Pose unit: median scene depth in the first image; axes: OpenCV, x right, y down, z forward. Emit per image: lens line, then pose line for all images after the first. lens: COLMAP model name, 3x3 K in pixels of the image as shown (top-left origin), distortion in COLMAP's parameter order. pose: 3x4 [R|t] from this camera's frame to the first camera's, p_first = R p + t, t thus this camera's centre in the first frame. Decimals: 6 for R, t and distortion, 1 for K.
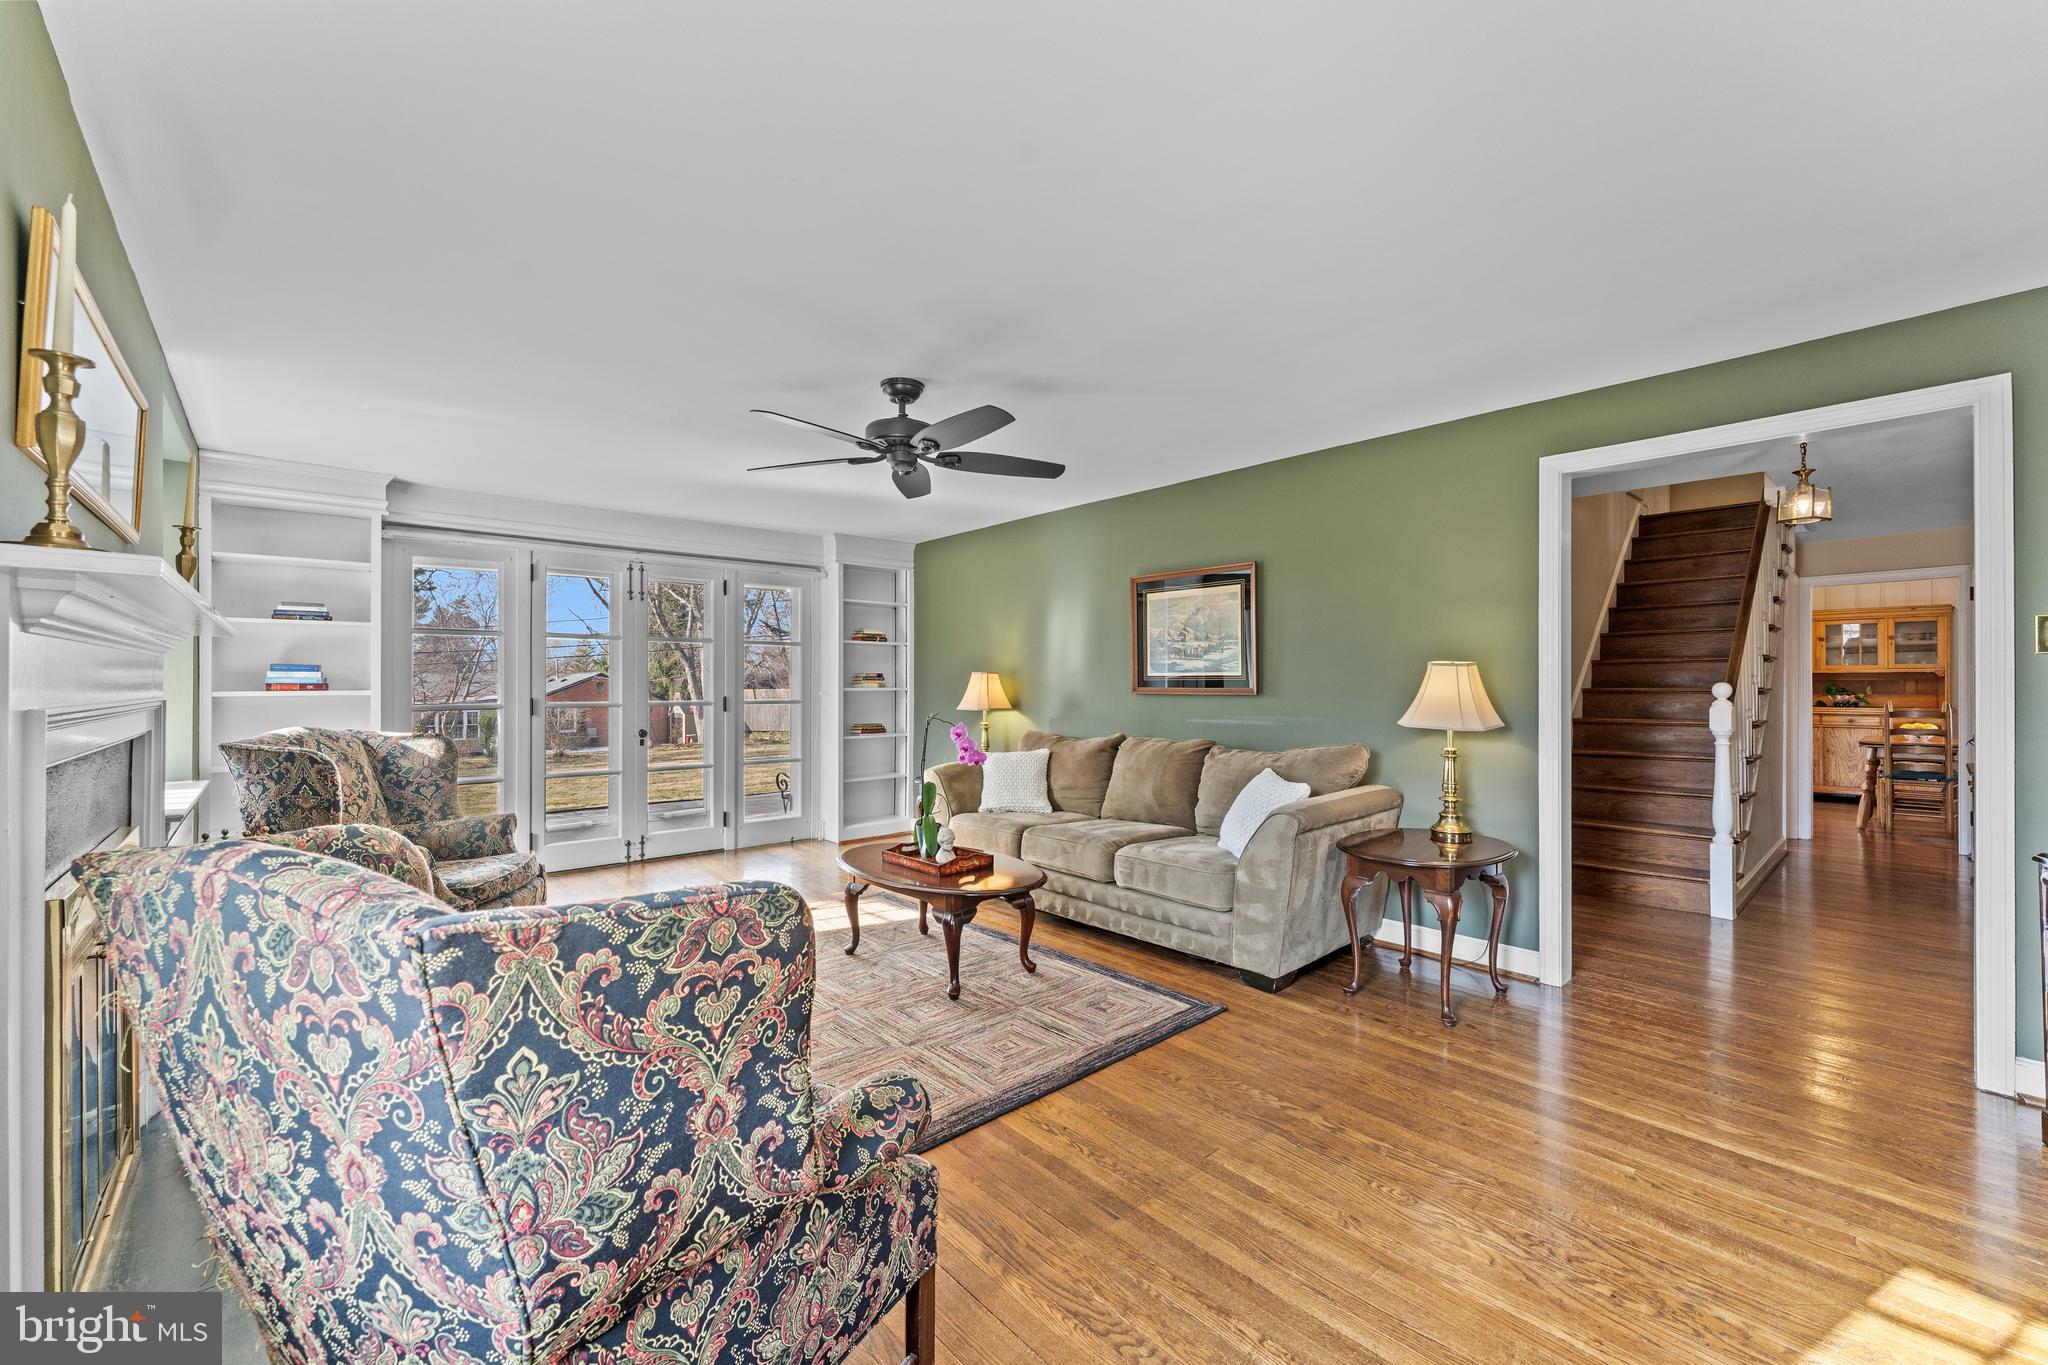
lens RADIAL K [[818.8, 0, 1027.9], [0, 818.8, 680.8], [0, 0, 1]] dist [0.002976, -0.000262]
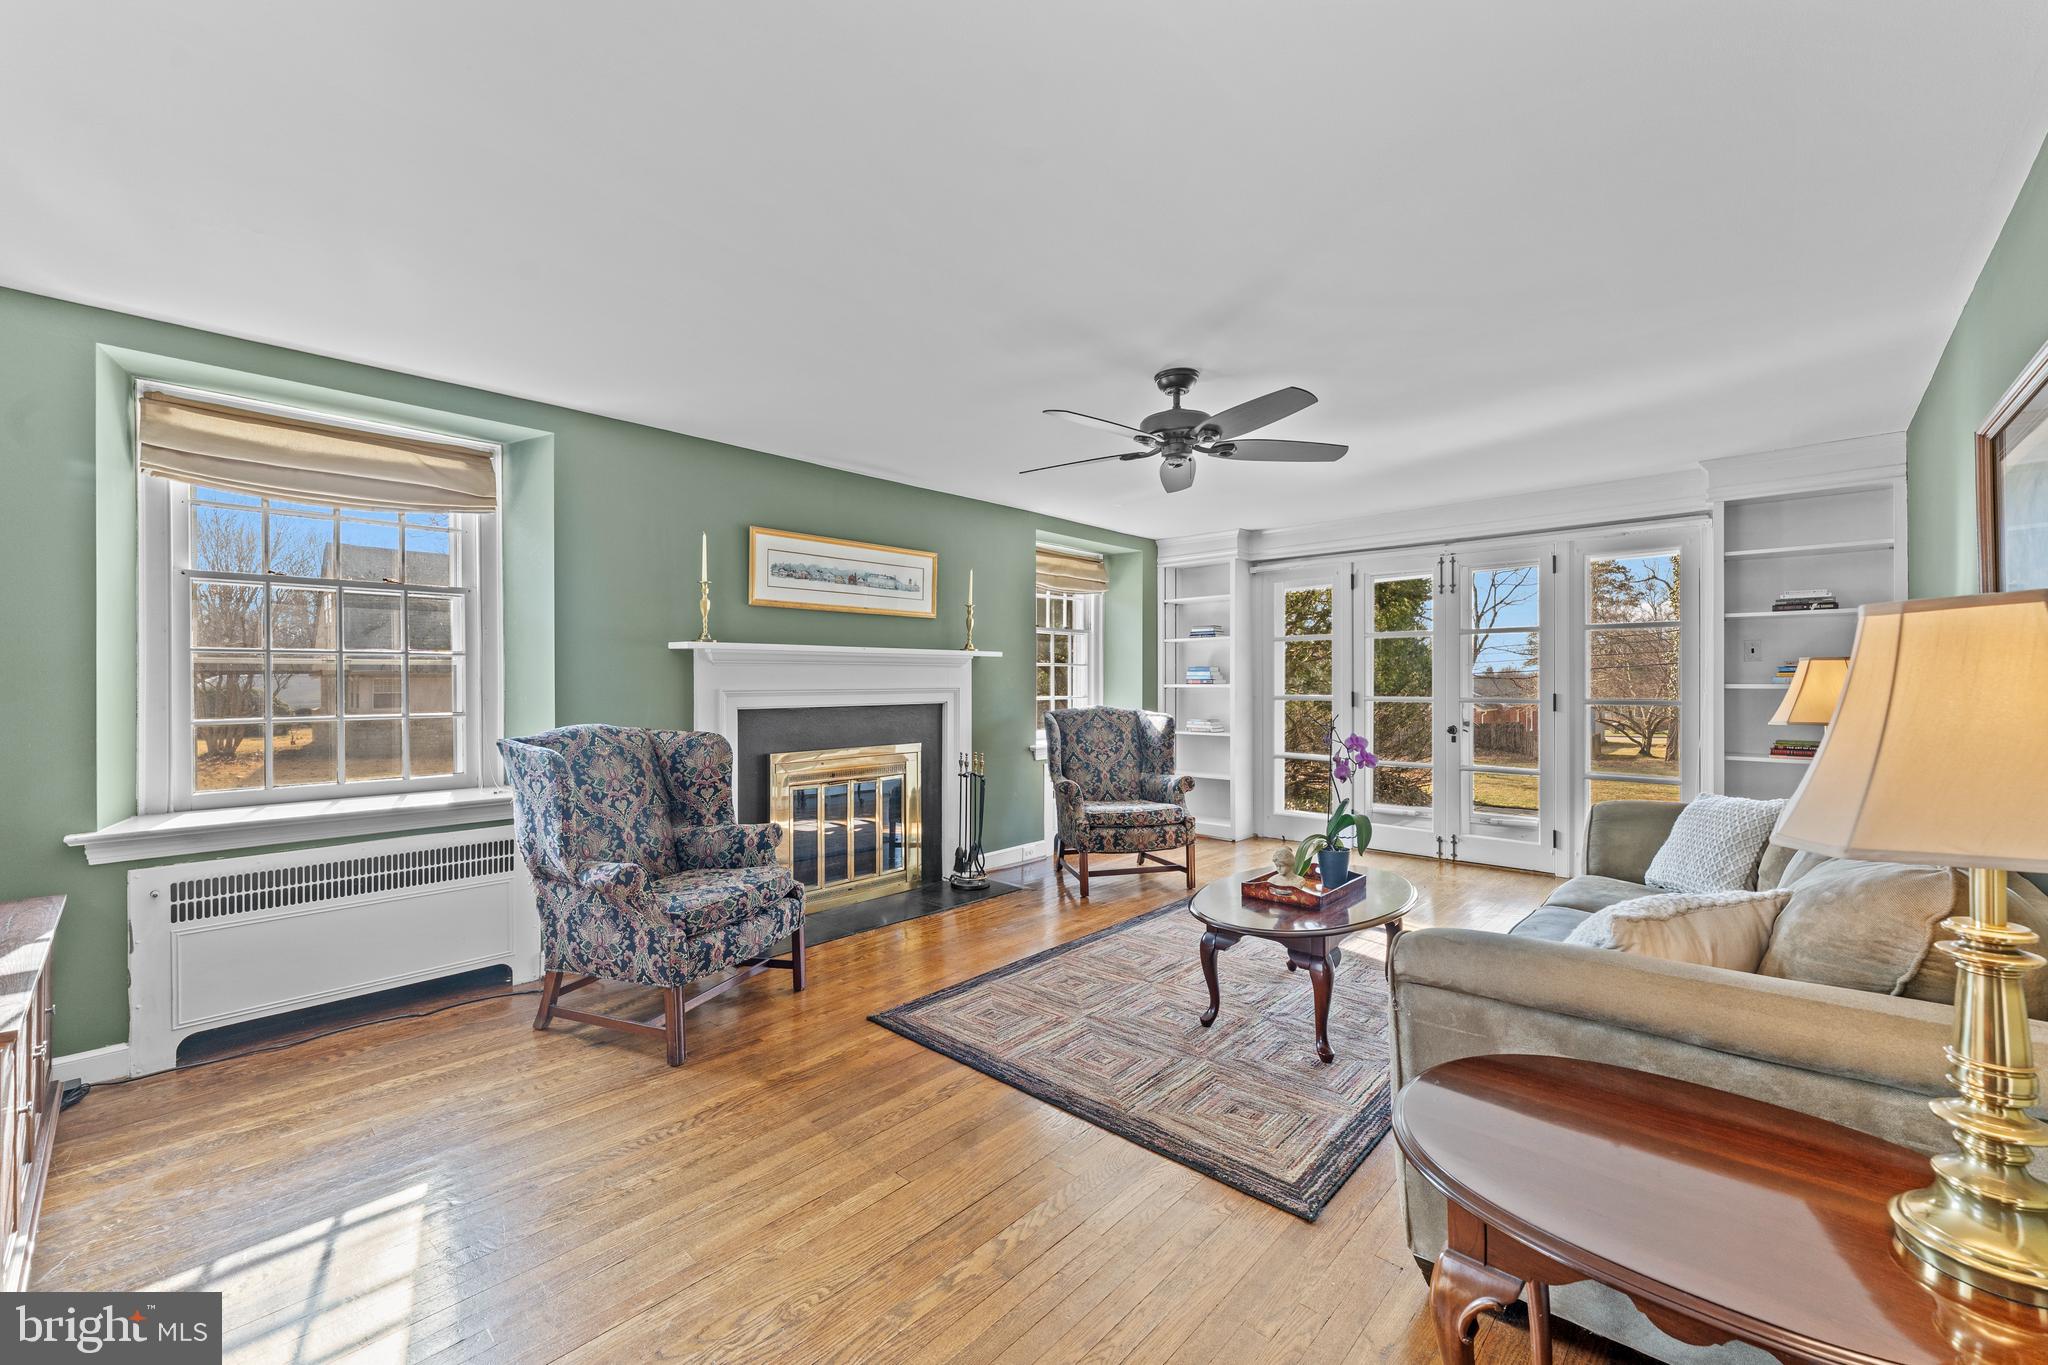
lens RADIAL K [[818.8, 0, 1022.0], [0, 818.8, 684.6], [0, 0, 1]] dist [0.002976, -0.000262]
pose [[0.086374, 0.005496, -0.996248, 0.589168], [0.006562, 0.999960, 0.006086, 0.001571], [0.996241, -0.007063, 0.086334, 0.531054]]
